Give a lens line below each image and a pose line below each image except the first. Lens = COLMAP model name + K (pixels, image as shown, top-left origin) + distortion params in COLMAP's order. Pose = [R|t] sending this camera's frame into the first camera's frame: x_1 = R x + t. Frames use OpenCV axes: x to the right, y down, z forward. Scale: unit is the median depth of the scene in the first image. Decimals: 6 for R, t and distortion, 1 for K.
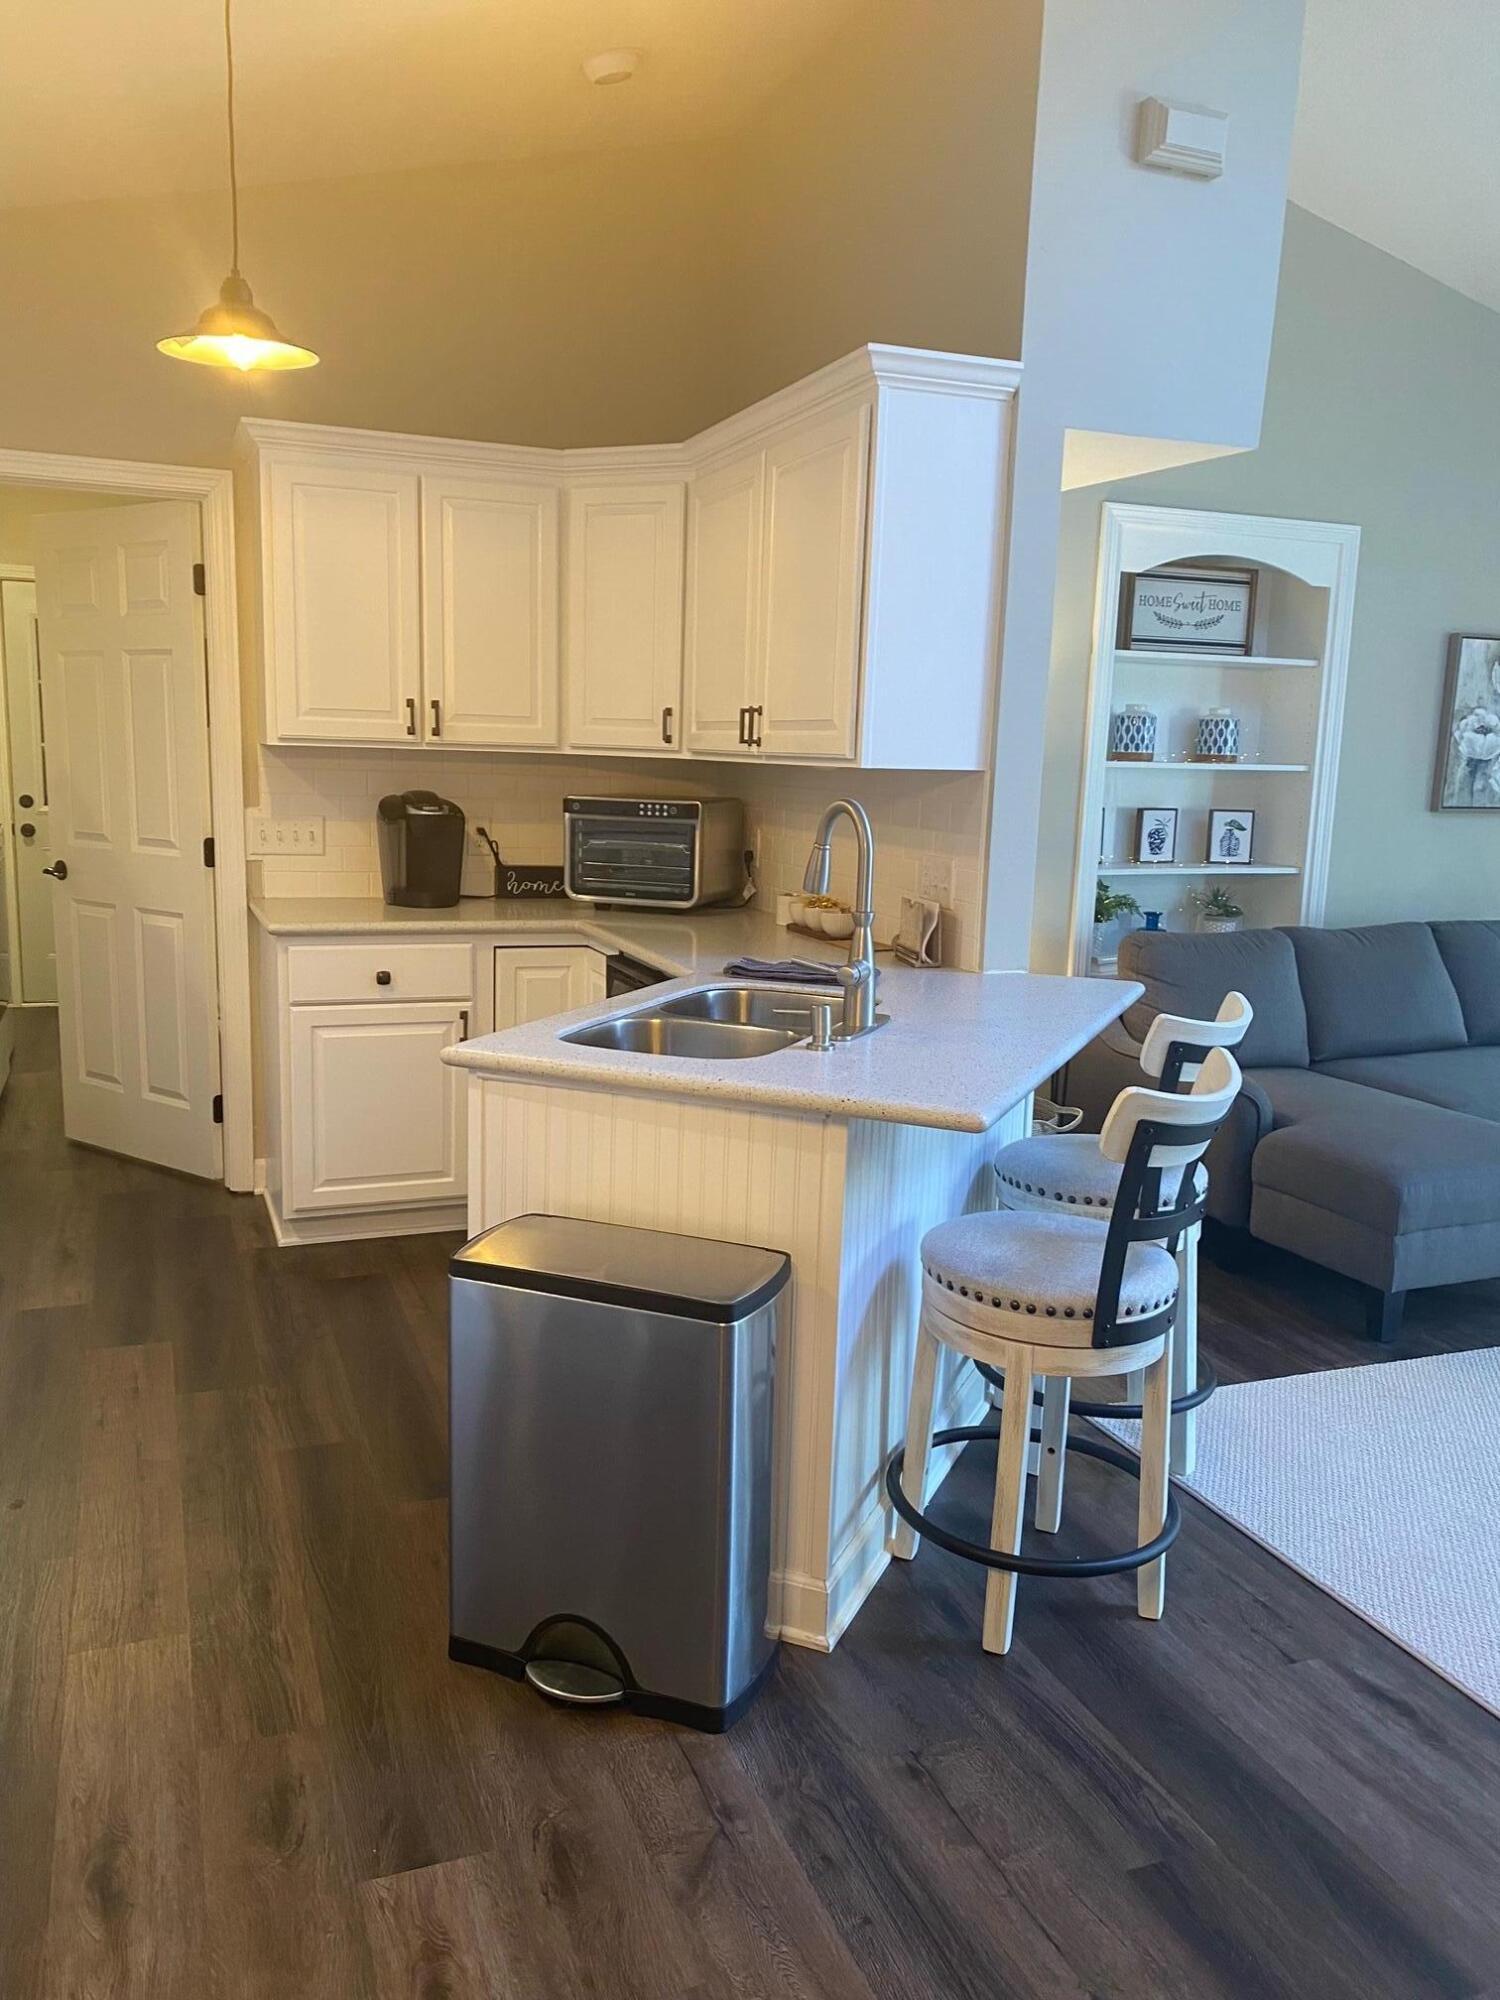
lens RADIAL K [[1510.0, 0, 750.0], [0, 1510.0, 1000.0], [0, 0, 1]] dist [-0.006080, -0.002181]
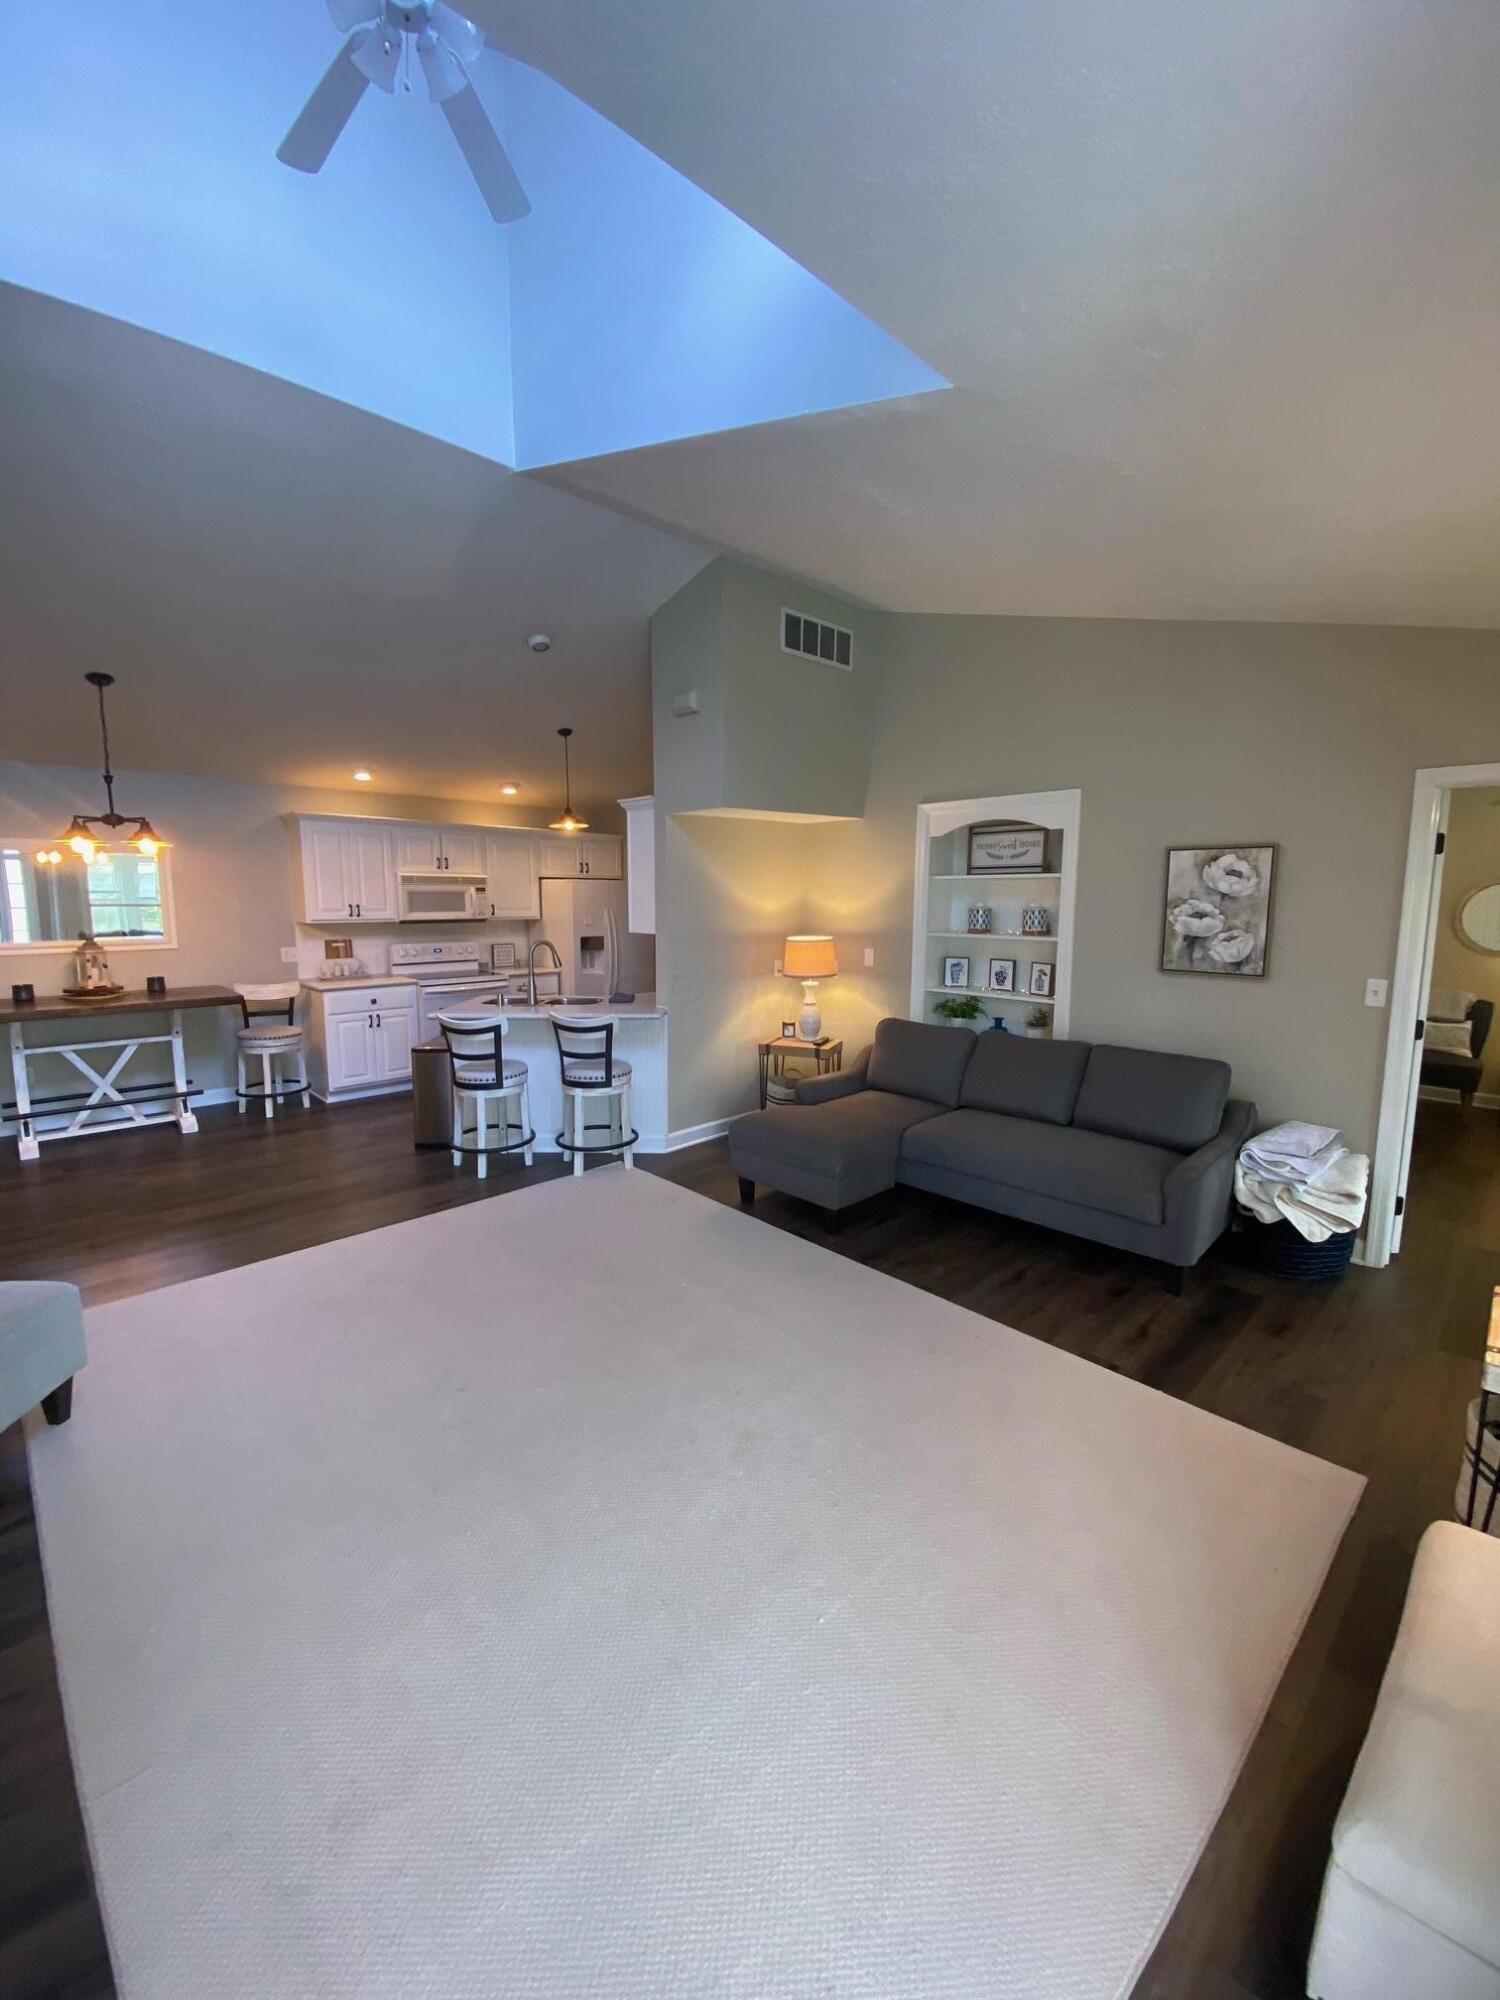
lens RADIAL K [[806.3, 0, 750.0], [0, 806.3, 1000.0], [0, 0, 1]] dist [0.000159, 0.000004]
pose [[0.401768, 0.094955, -0.910805, 1.353836], [-0.144291, 0.988749, 0.039432, -0.099279], [0.904302, 0.115579, 0.410949, 0.463046]]
